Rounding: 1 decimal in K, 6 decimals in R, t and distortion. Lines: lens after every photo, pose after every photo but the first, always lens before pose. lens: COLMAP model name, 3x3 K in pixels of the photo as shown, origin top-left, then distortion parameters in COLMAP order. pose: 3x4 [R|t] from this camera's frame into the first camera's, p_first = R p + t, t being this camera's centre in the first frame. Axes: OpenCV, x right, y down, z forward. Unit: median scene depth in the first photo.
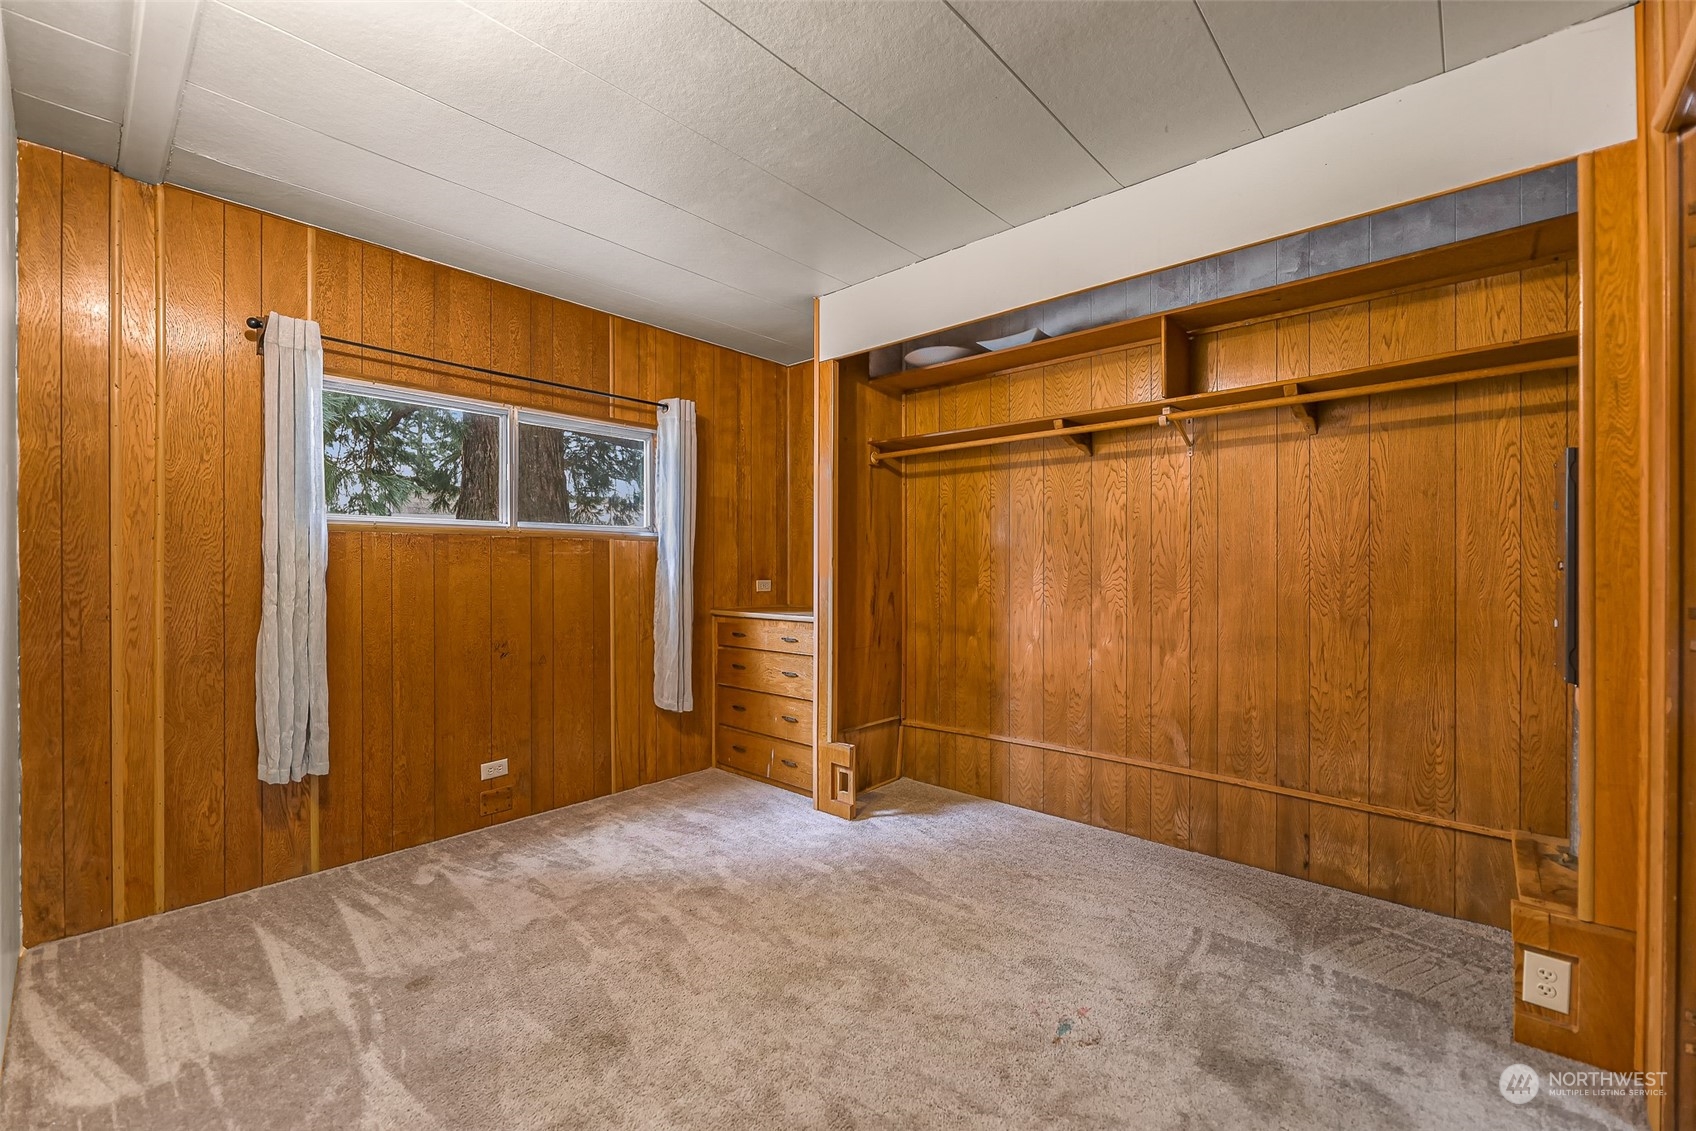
lens RADIAL K [[690.1, 0, 843.8], [0, 690.1, 566.9], [0, 0, 1]] dist [0.002001, 0.000087]
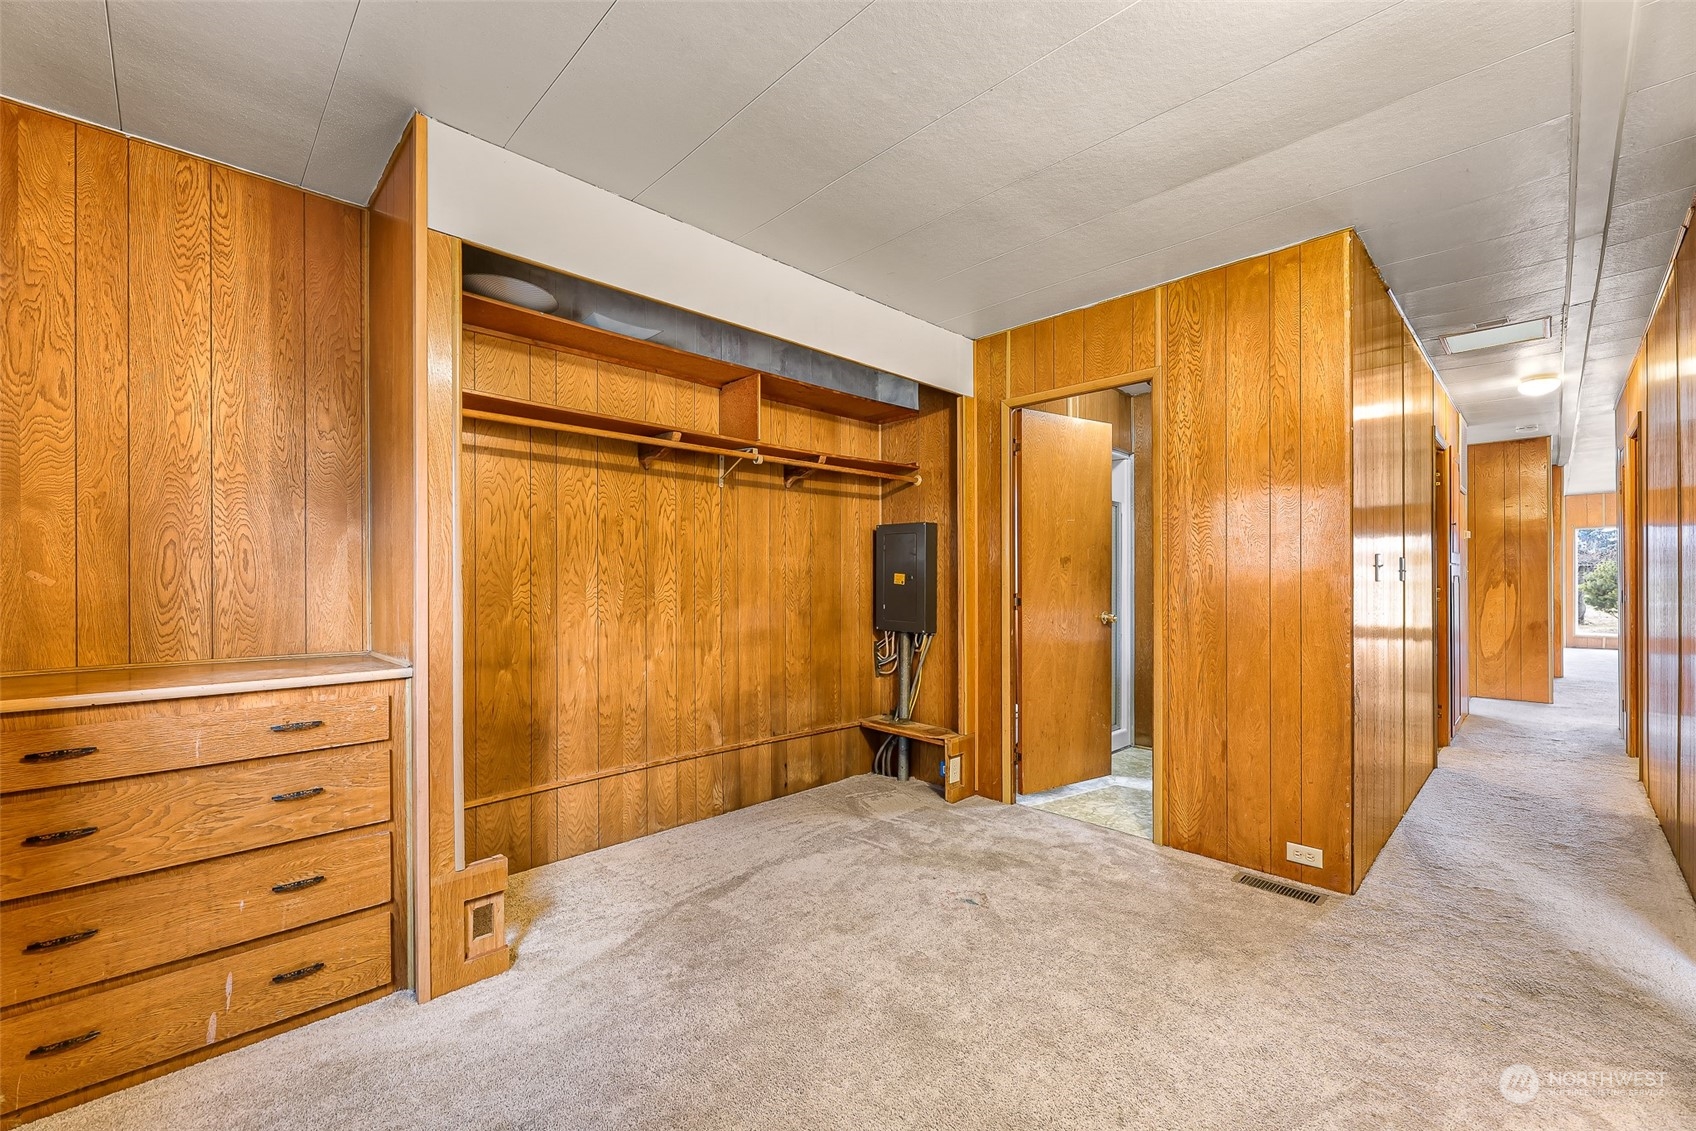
lens RADIAL K [[690.1, 0, 843.1], [0, 690.1, 575.3], [0, 0, 1]] dist [0.002001, 0.000087]
pose [[0.067410, -0.002088, 0.997723, -0.634421], [-0.004960, 0.999985, 0.002428, -0.009708], [-0.997713, -0.005113, 0.067399, 0.653435]]
